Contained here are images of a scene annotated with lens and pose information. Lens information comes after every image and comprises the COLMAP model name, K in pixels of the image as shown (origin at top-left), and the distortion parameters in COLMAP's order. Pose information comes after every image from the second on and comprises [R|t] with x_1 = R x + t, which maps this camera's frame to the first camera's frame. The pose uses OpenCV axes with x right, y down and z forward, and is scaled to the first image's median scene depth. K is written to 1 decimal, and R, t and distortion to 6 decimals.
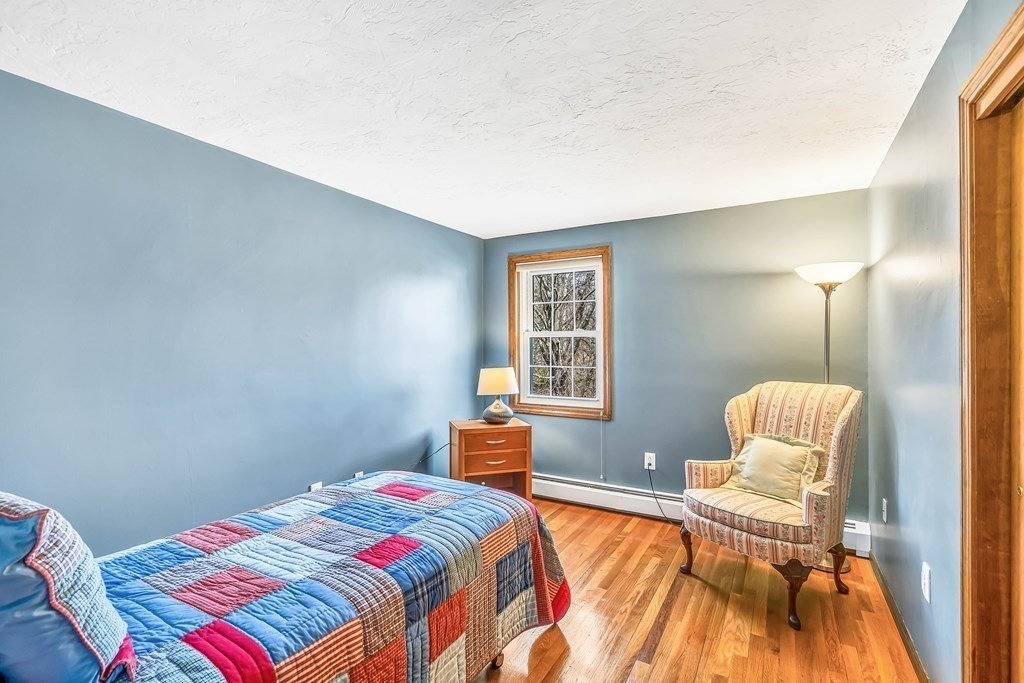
lens RADIAL K [[468.8, 0, 512.3], [0, 468.8, 343.3], [0, 0, 1]] dist [0.000217, -0.000048]
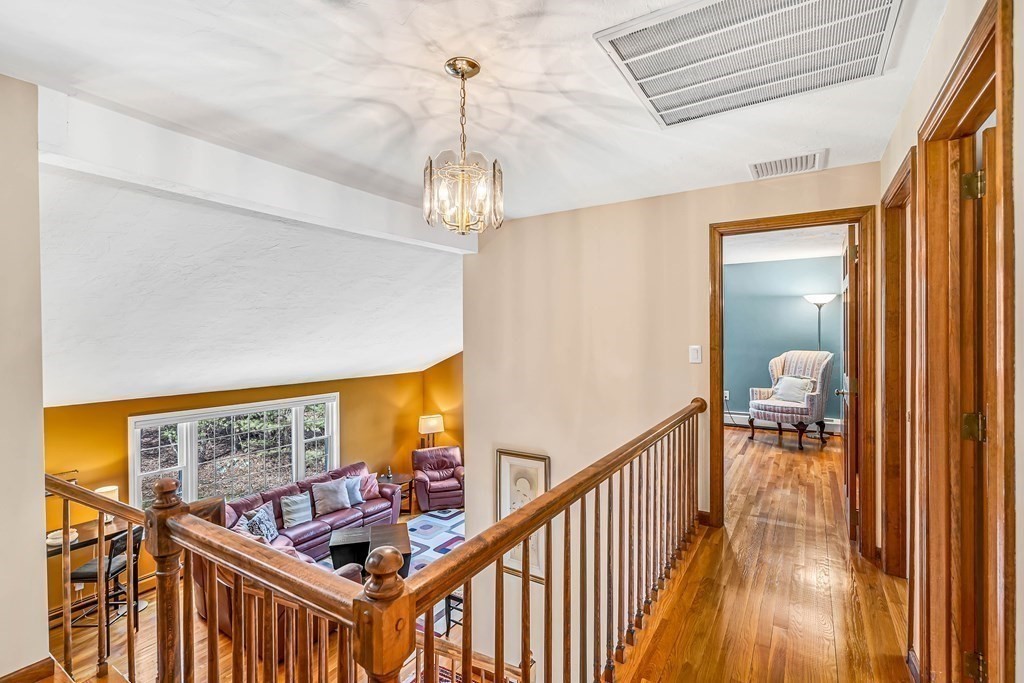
lens RADIAL K [[468.8, 0, 512.4], [0, 468.8, 338.3], [0, 0, 1]] dist [0.000217, -0.000048]
pose [[0.999191, -0.004223, -0.040000, -0.677585], [0.004530, 0.999961, 0.007598, 0.005256], [0.039966, -0.007773, 0.999171, -1.267028]]
